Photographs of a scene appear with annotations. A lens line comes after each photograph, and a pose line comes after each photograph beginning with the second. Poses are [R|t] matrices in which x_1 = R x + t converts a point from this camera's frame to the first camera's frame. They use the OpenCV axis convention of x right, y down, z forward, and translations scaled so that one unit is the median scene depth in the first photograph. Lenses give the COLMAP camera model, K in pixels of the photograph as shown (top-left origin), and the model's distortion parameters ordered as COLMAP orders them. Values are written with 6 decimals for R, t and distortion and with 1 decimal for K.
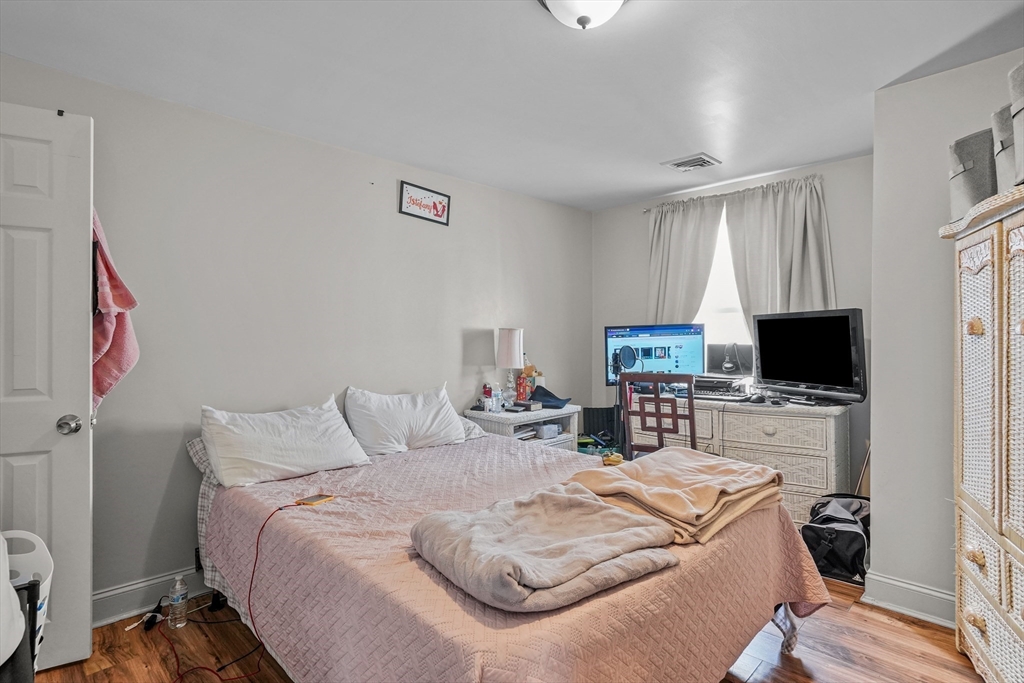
lens RADIAL K [[495.0, 0, 510.1], [0, 495.0, 338.8], [0, 0, 1]] dist [-0.034202, 0.000513]
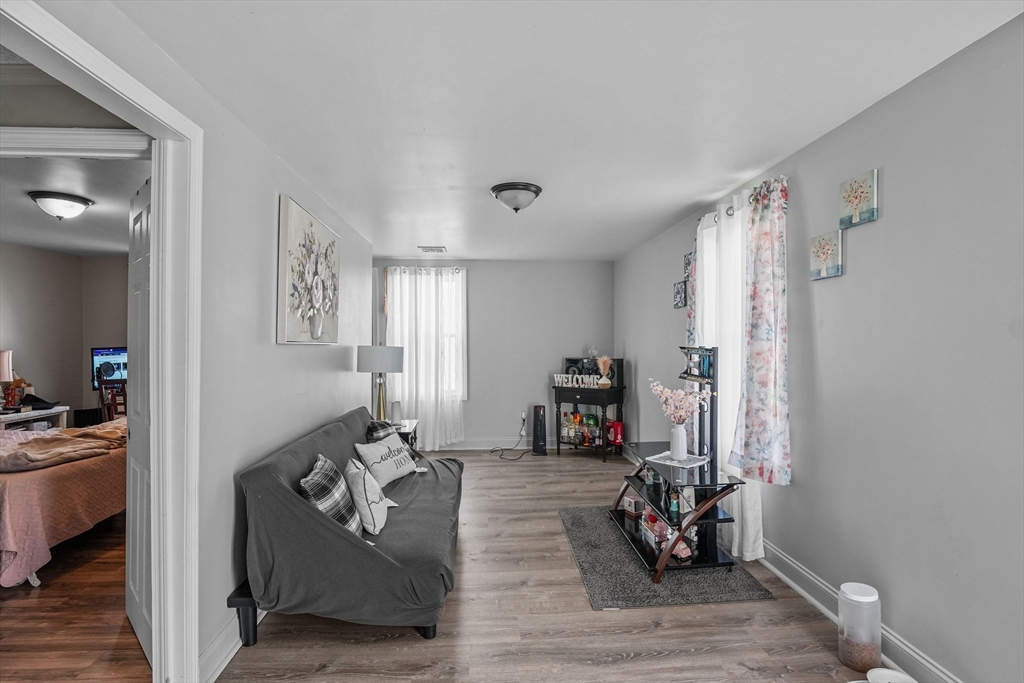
lens RADIAL K [[495.0, 0, 512.2], [0, 495.0, 346.5], [0, 0, 1]] dist [-0.034202, 0.000513]
pose [[0.652057, -0.005646, 0.758149, -0.065869], [0.004023, 0.999984, 0.003986, -0.031066], [-0.758159, 0.000451, 0.652069, -0.814276]]
